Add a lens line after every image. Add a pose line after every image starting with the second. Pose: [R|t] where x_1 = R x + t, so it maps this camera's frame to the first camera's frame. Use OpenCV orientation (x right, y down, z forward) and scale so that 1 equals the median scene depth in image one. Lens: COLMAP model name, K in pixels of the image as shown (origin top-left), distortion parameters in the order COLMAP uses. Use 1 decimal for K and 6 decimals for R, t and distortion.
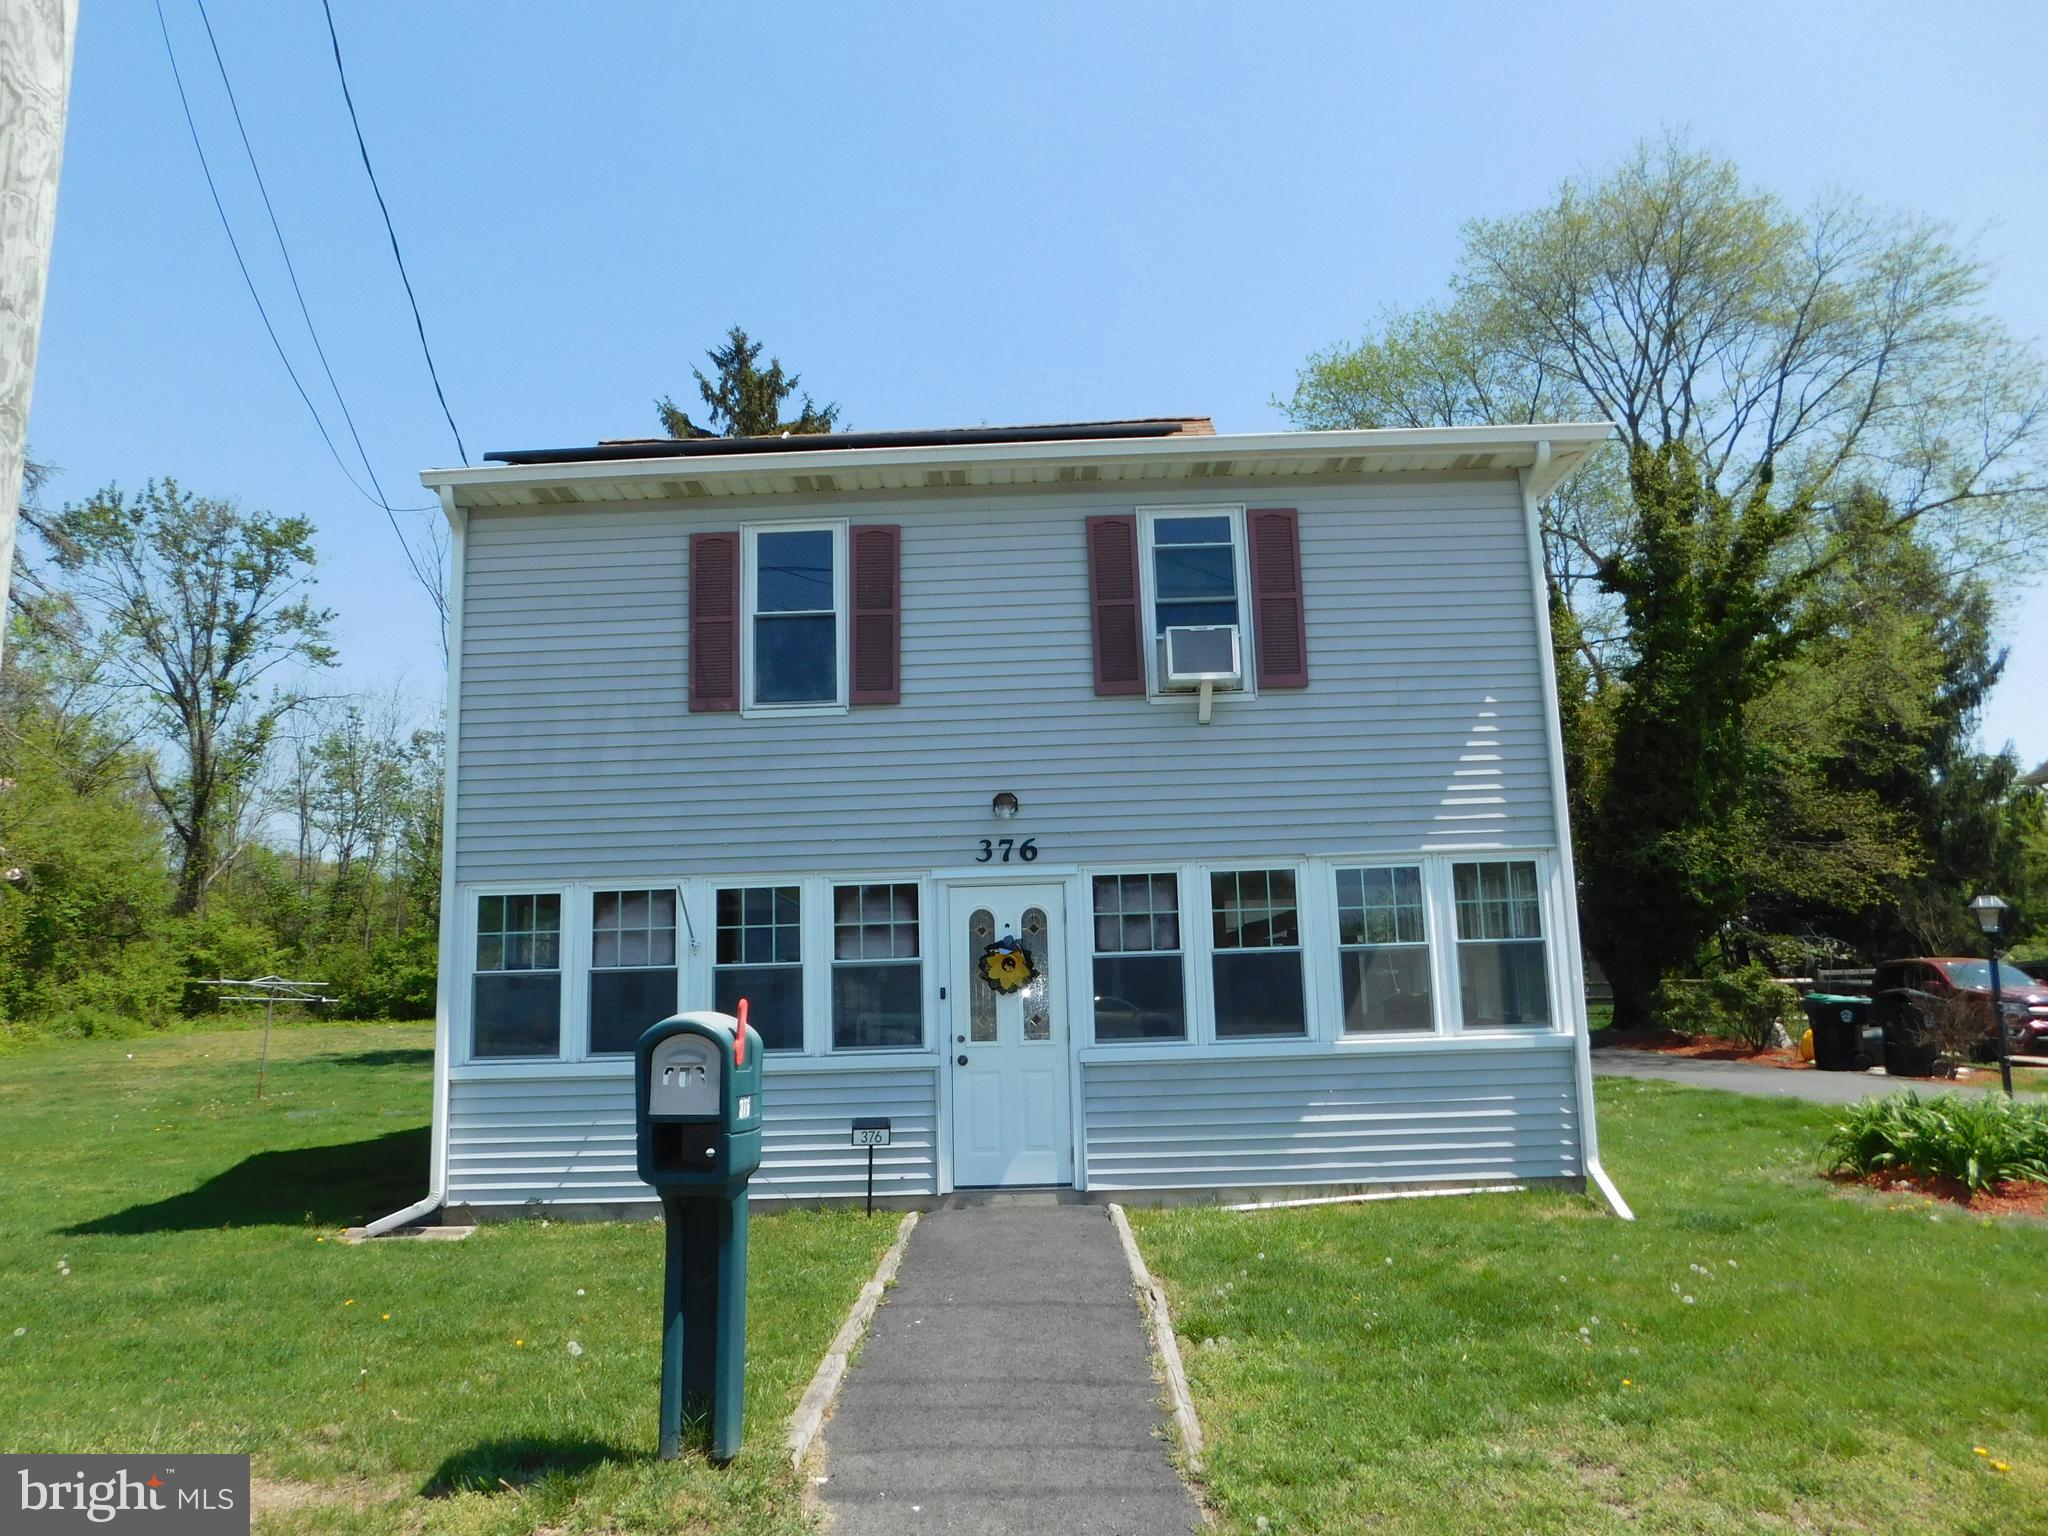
lens RADIAL K [[1330.5, 0, 1032.2], [0, 1330.5, 774.8], [0, 0, 1]] dist [-0.076662, 0.060632]
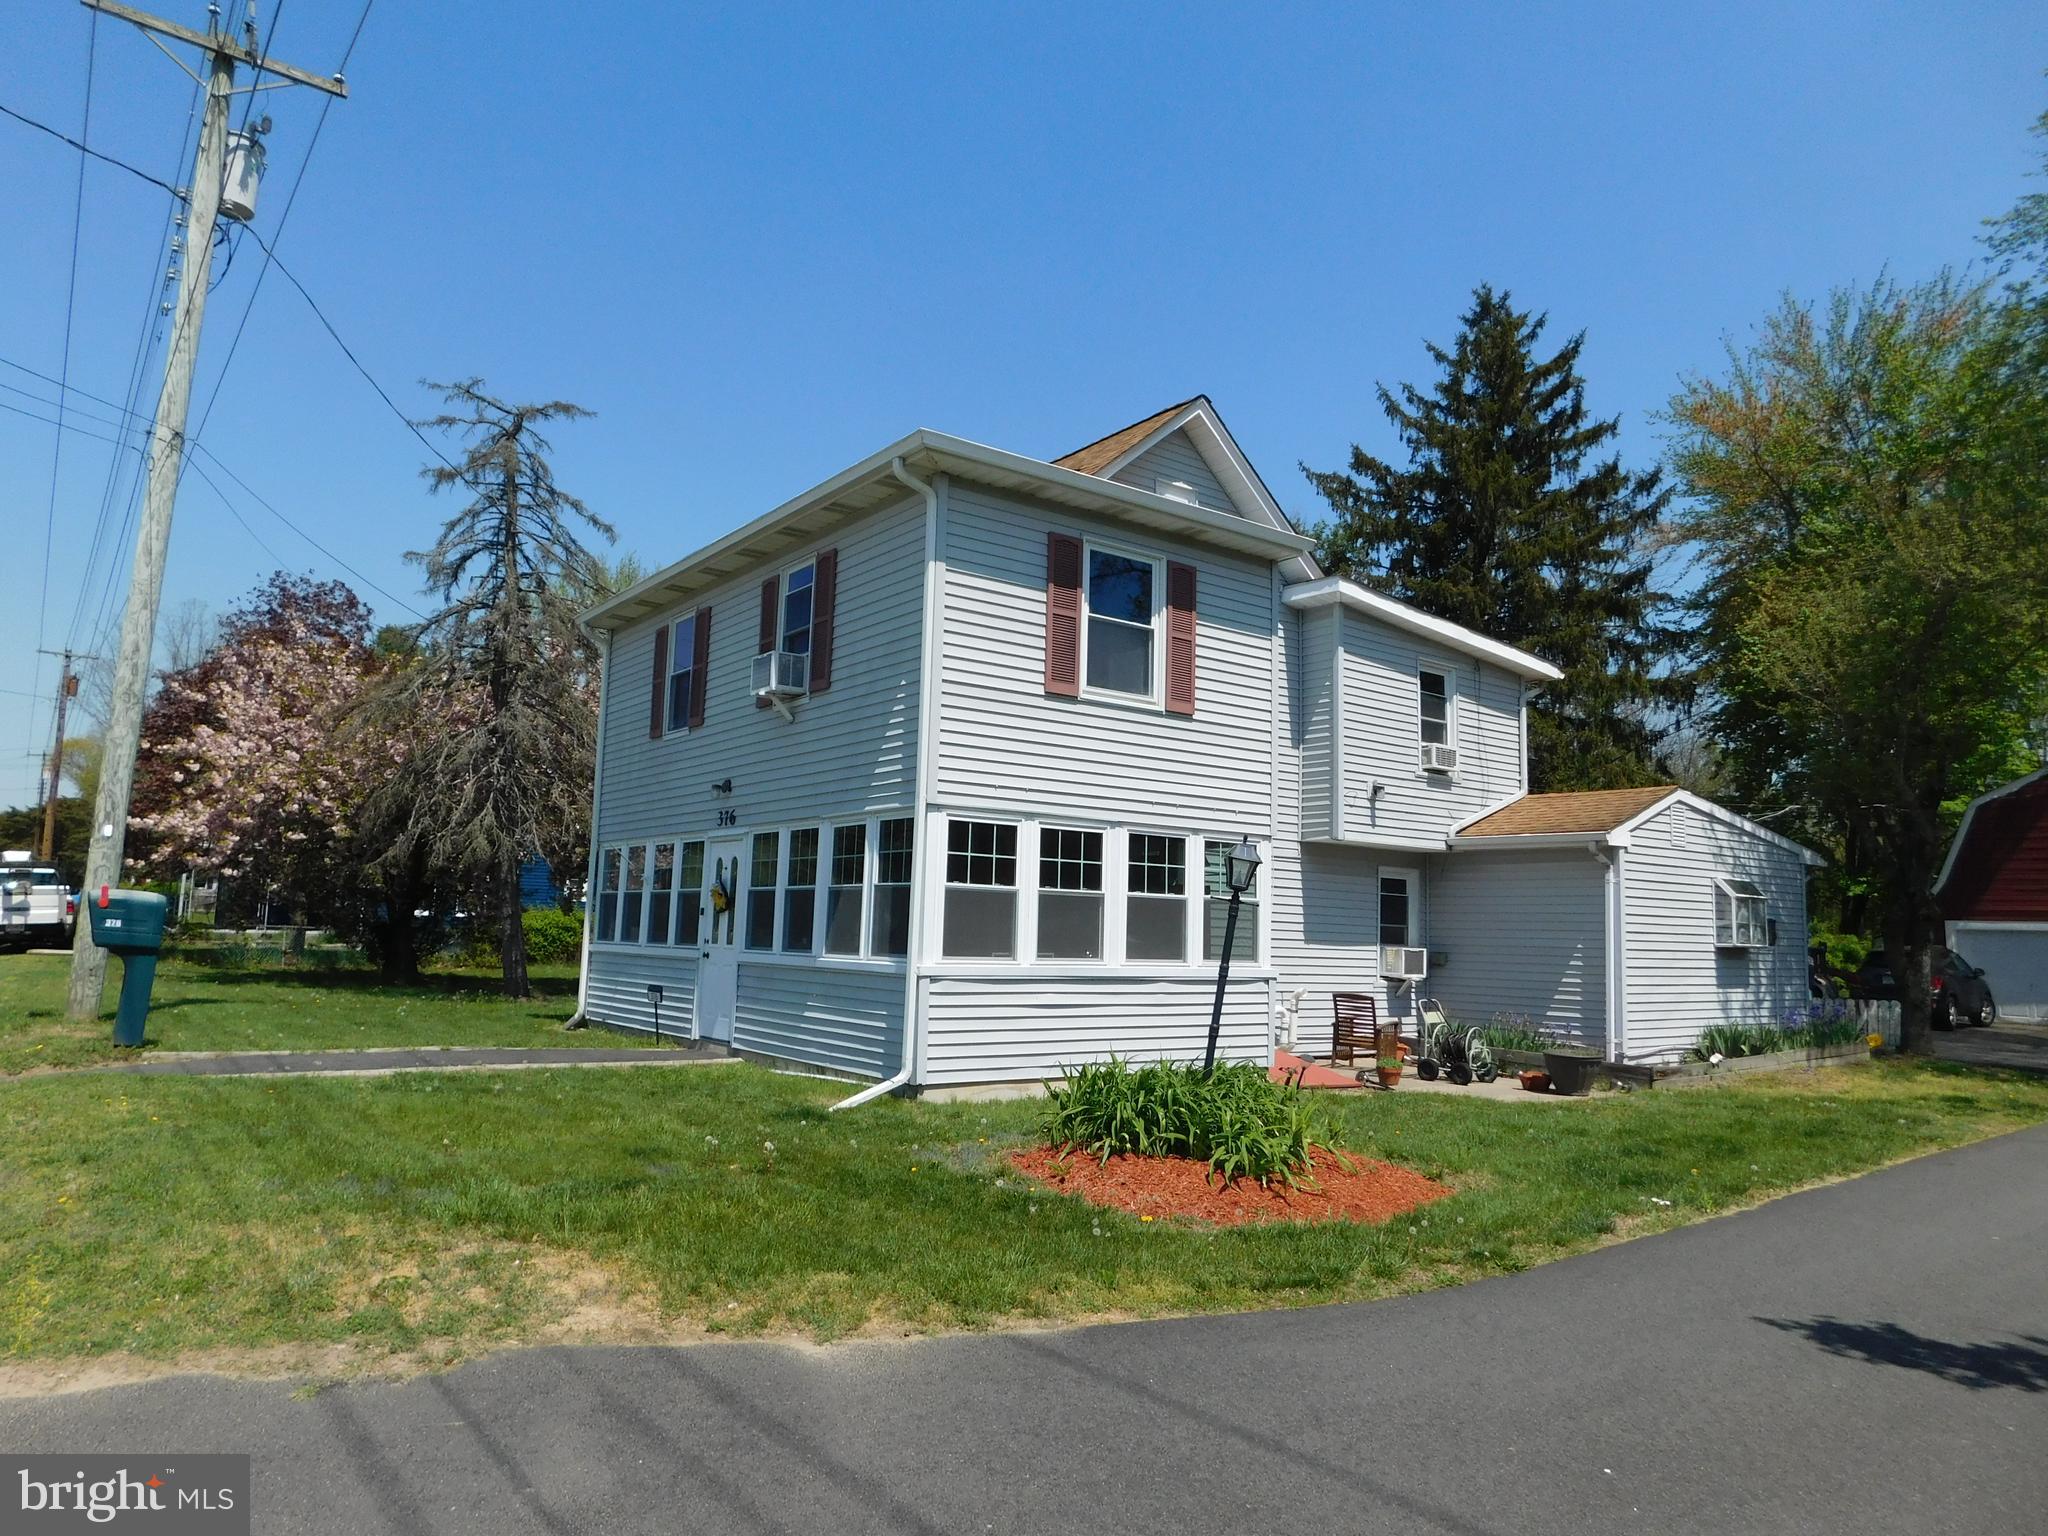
lens RADIAL K [[1340.9, 0, 1015.5], [0, 1340.9, 763.1], [0, 0, 1]] dist [-0.077155, 0.056031]
pose [[0.608608, -0.055812, -0.791506, 0.220546], [0.087177, 0.996188, -0.003213, 0.004539], [0.788668, -0.067045, 0.611153, 0.054871]]
